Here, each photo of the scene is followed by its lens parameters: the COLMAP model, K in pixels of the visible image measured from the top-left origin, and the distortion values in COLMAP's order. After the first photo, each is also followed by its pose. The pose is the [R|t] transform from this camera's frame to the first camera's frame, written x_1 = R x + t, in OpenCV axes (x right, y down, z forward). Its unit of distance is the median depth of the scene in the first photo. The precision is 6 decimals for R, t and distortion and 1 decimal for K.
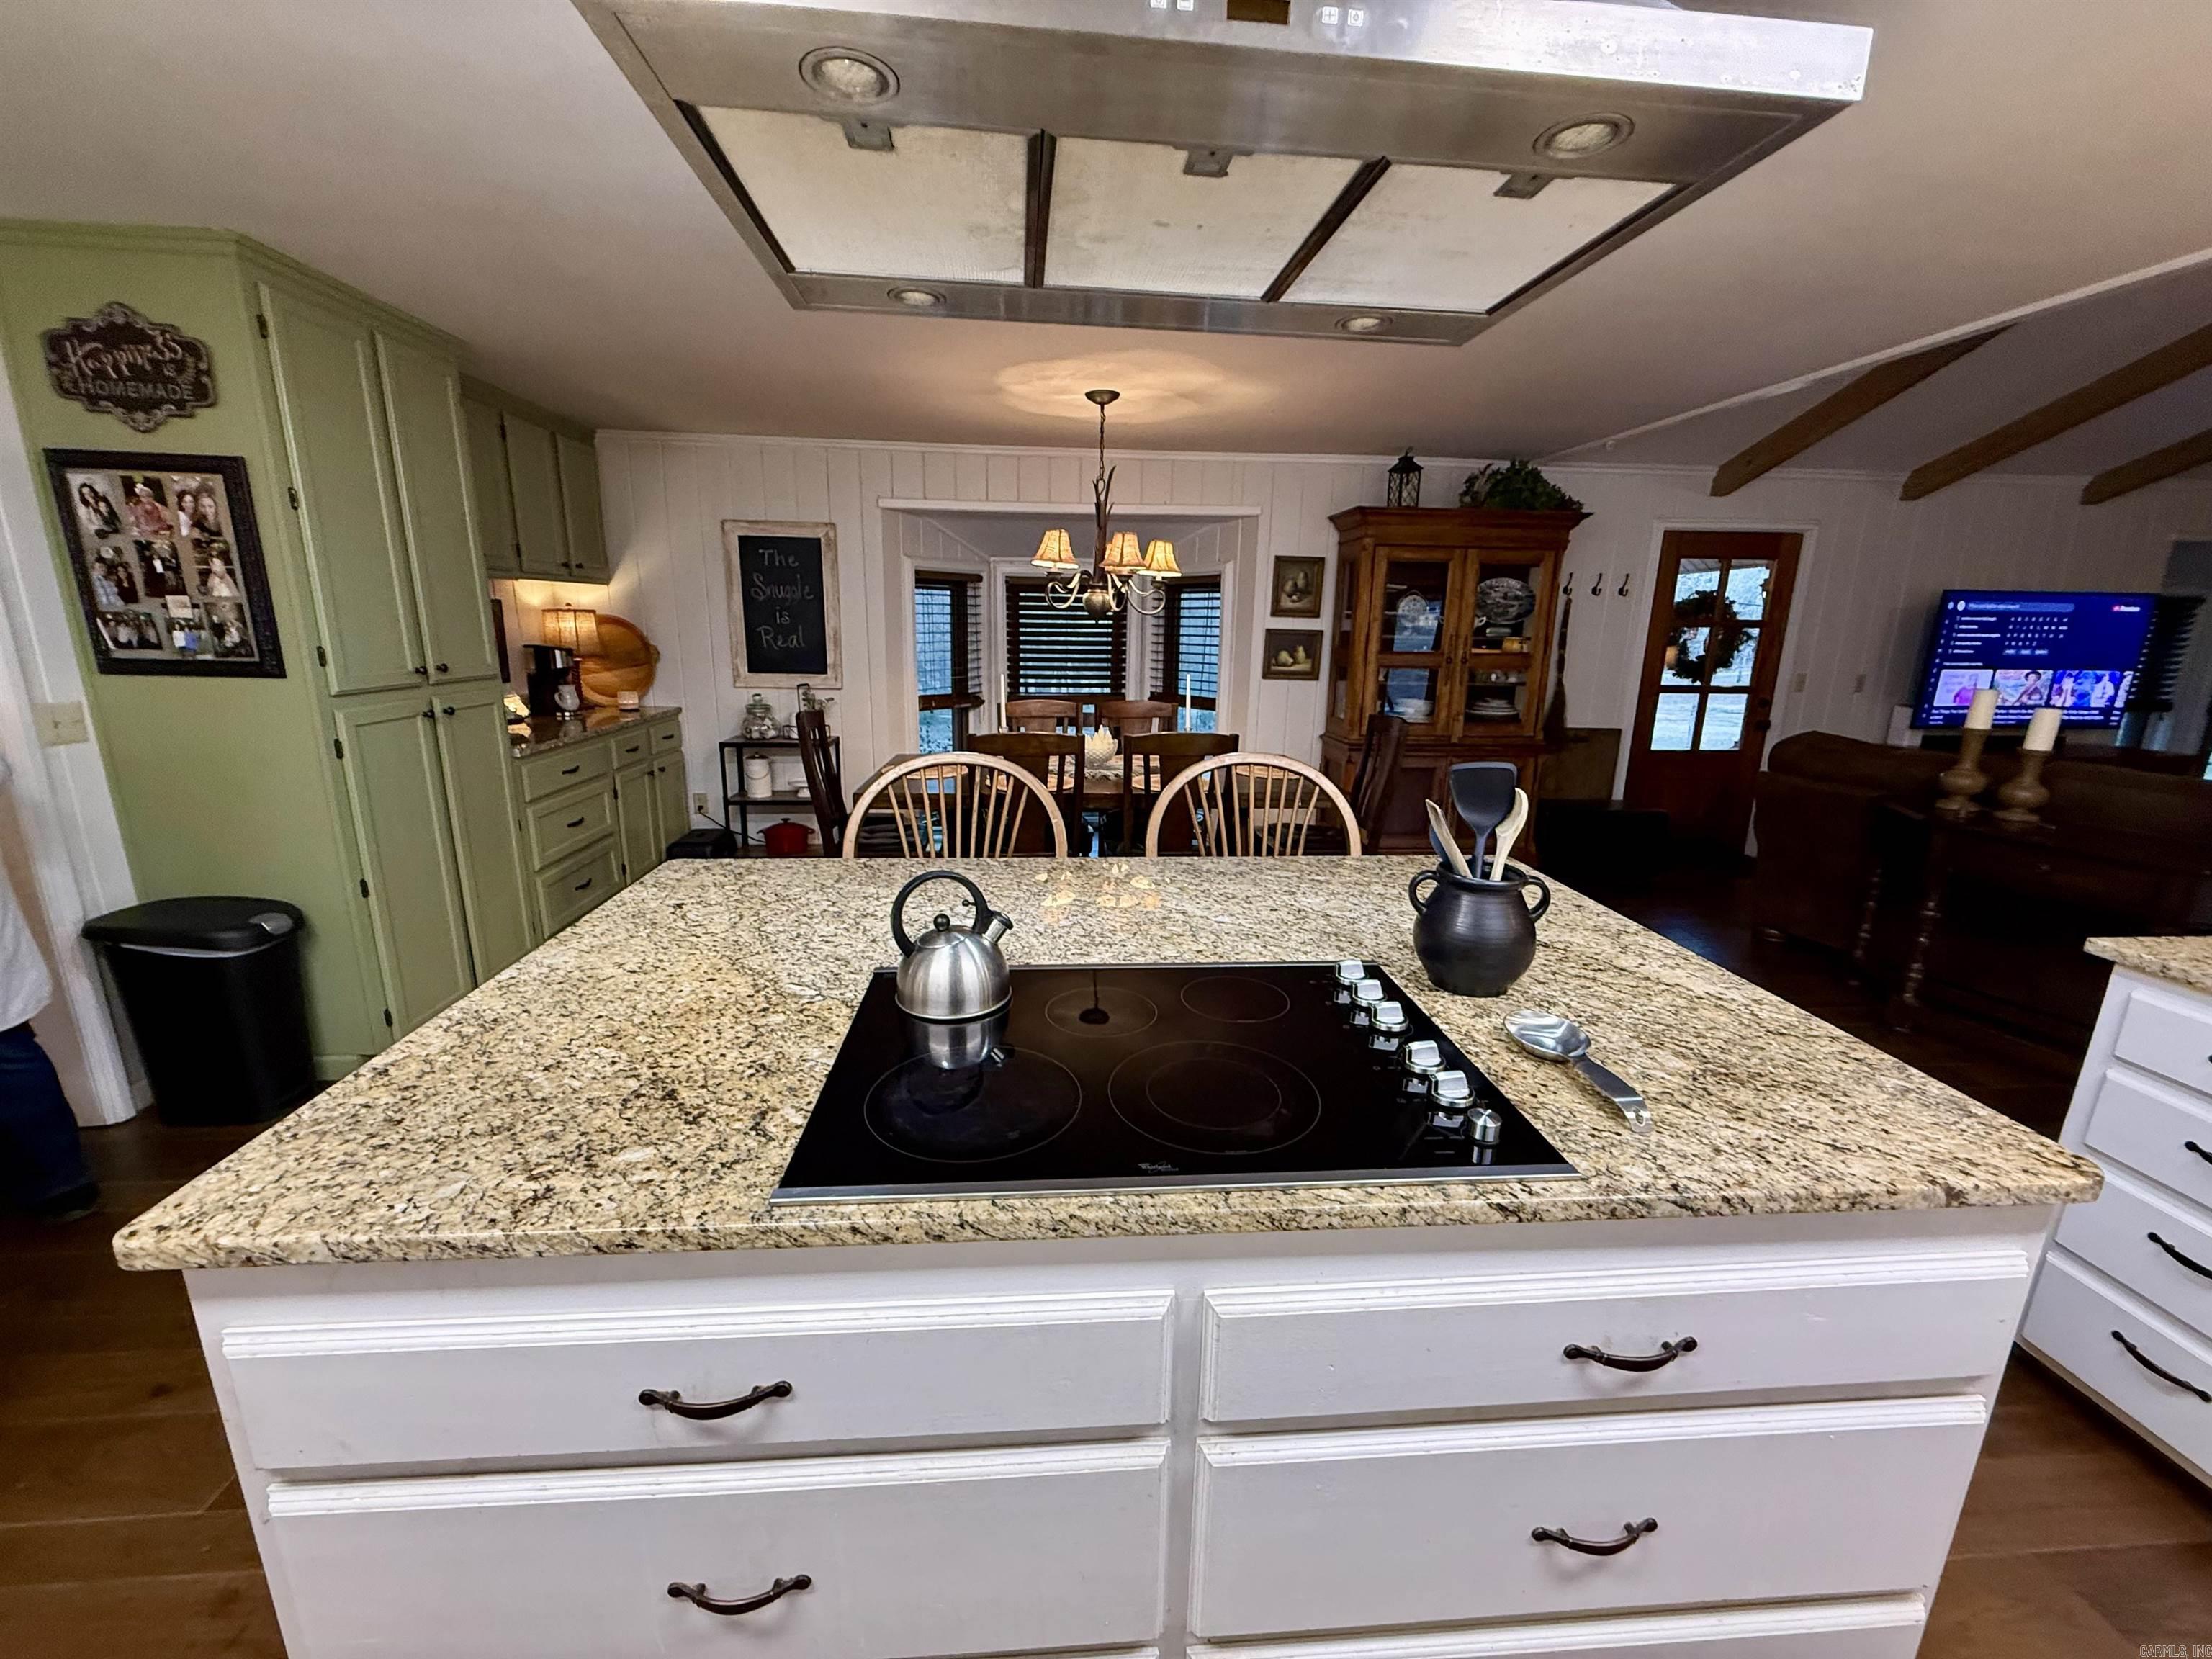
lens RADIAL K [[879.0, 0, 1100.1], [0, 879.0, 825.9], [0, 0, 1]] dist [0.001191, -0.001288]
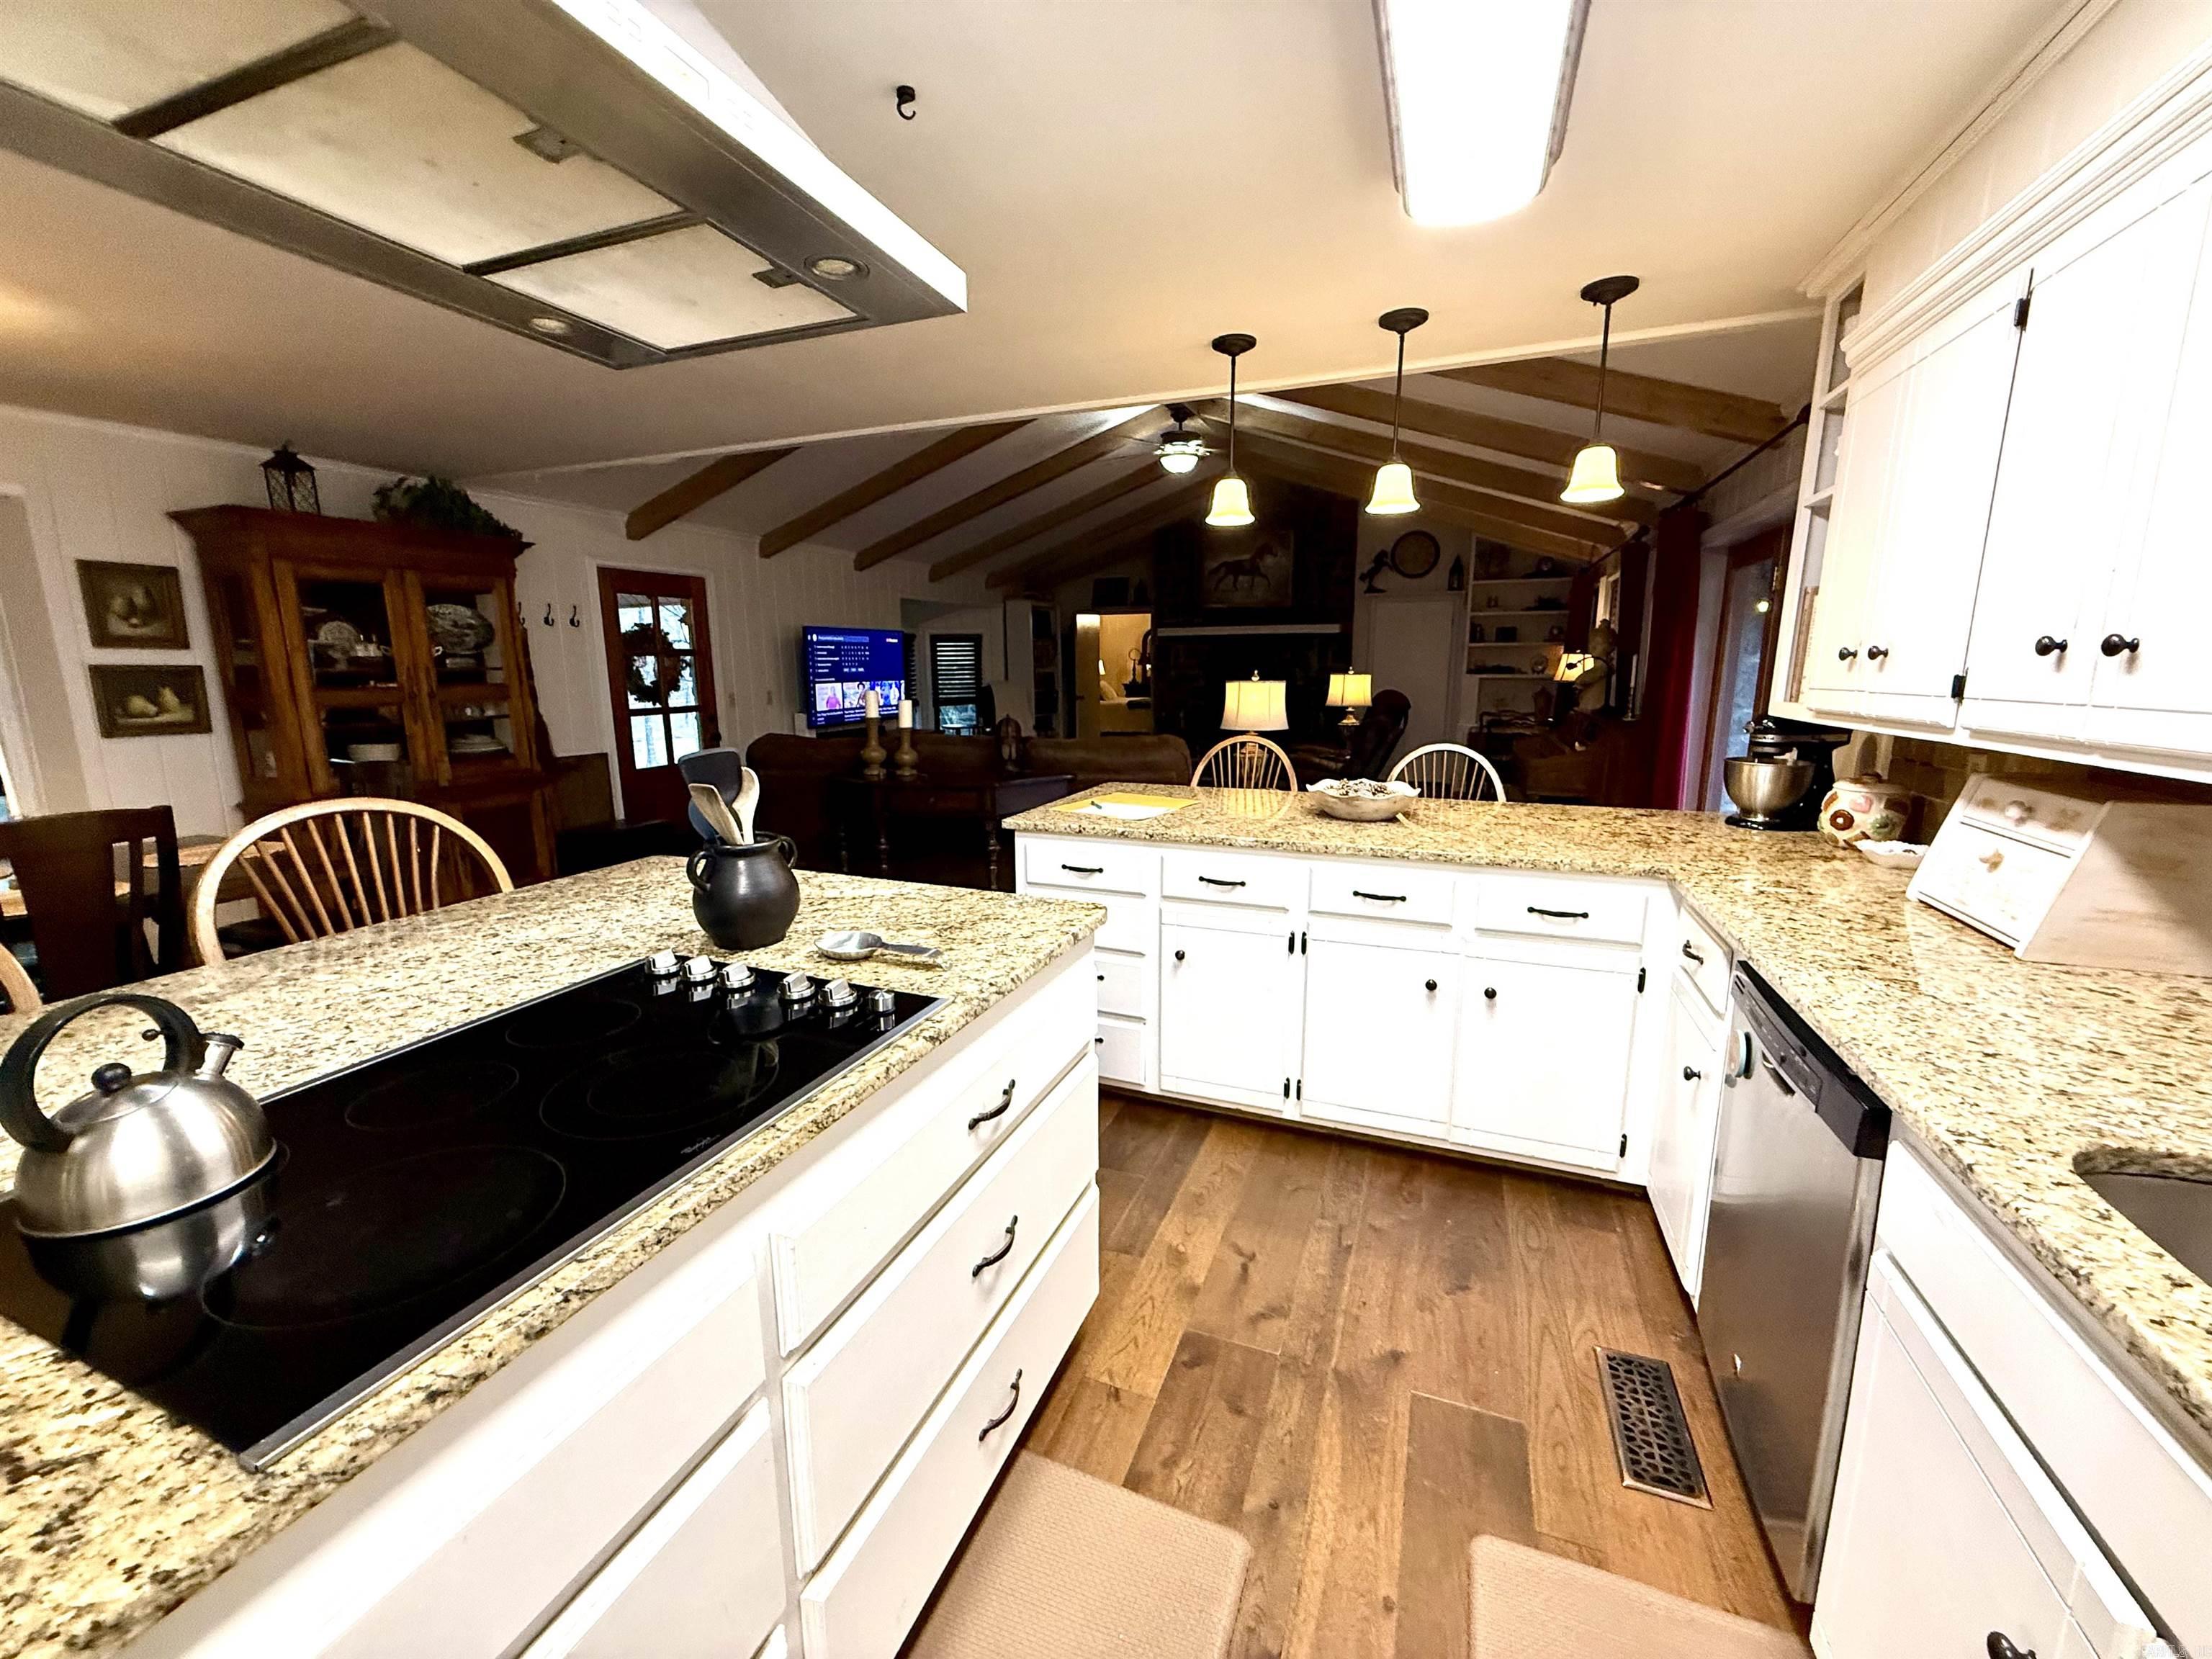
lens RADIAL K [[879.0, 0, 1100.6], [0, 879.0, 824.2], [0, 0, 1]] dist [0.001191, -0.001288]
pose [[0.438423, -0.181291, 0.880295, -0.300813], [0.220164, 0.971267, 0.090375, 0.025203], [-0.871385, 0.154187, 0.465740, 0.046675]]
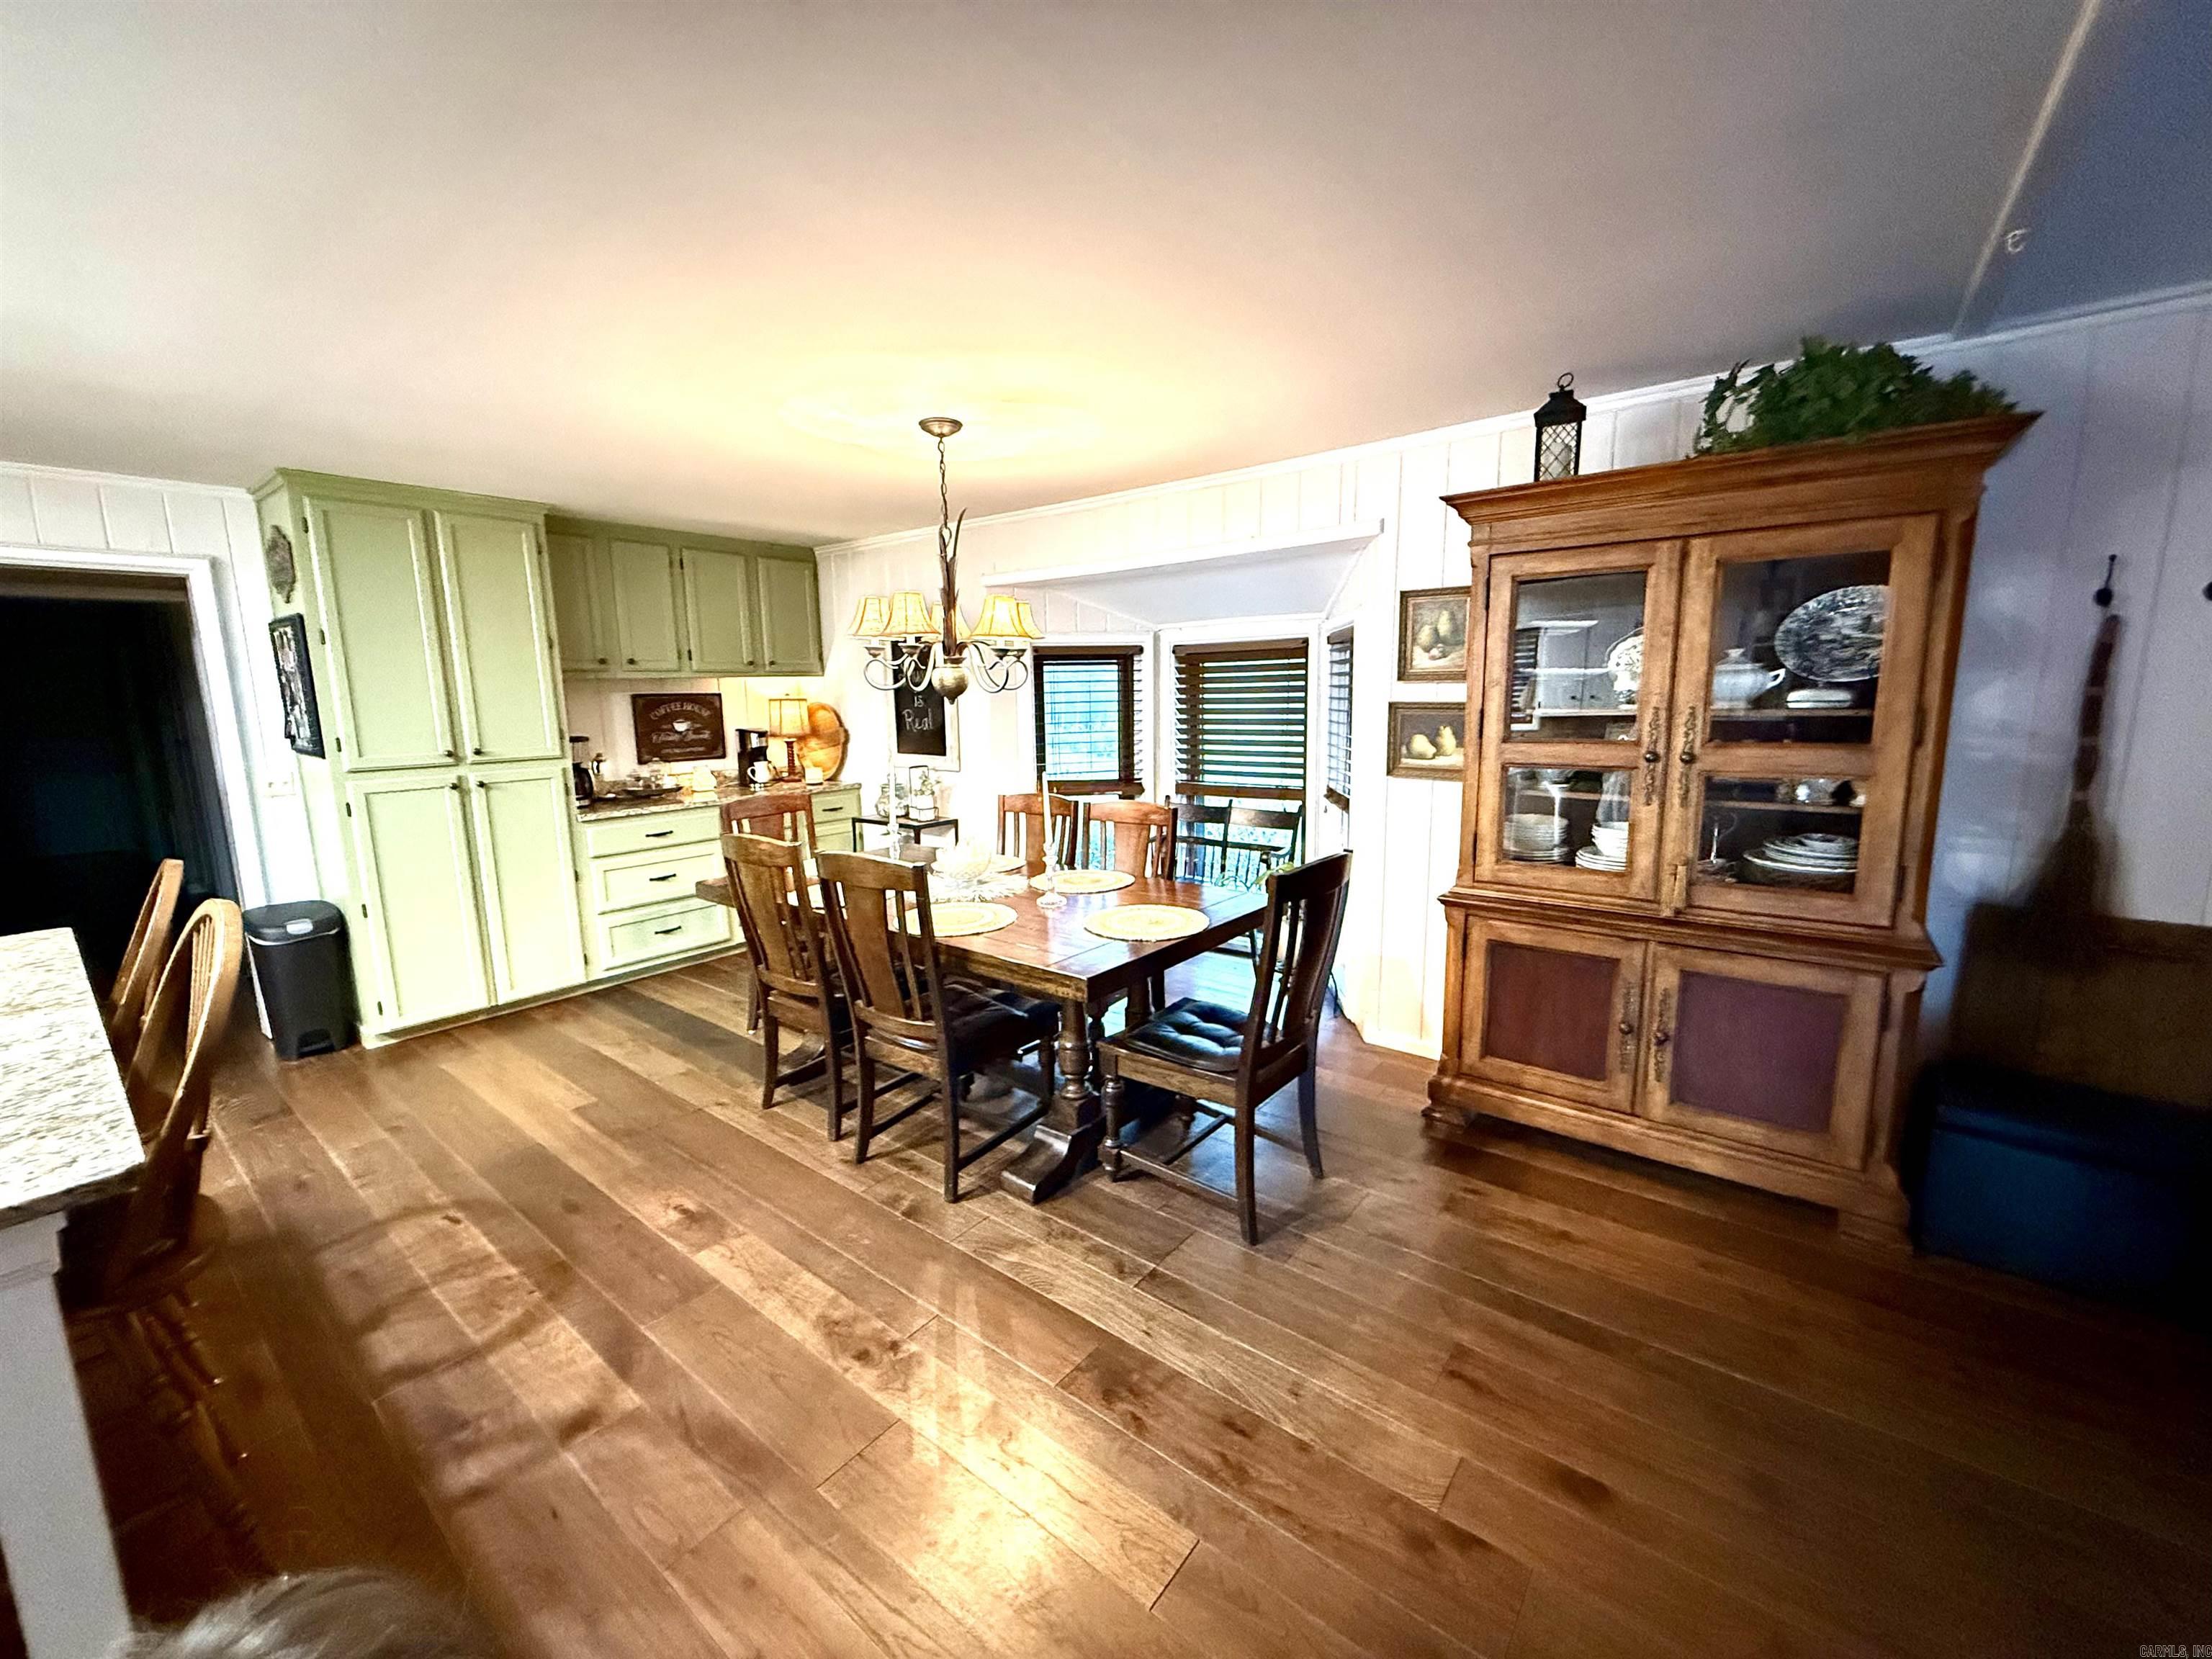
lens RADIAL K [[879.0, 0, 1112.2], [0, 879.0, 813.3], [0, 0, 1]] dist [0.001191, -0.001288]
pose [[0.736607, 0.065292, -0.673162, 1.594164], [-0.125340, 0.991266, -0.041007, -0.295671], [0.664606, 0.114580, 0.738357, 1.295744]]
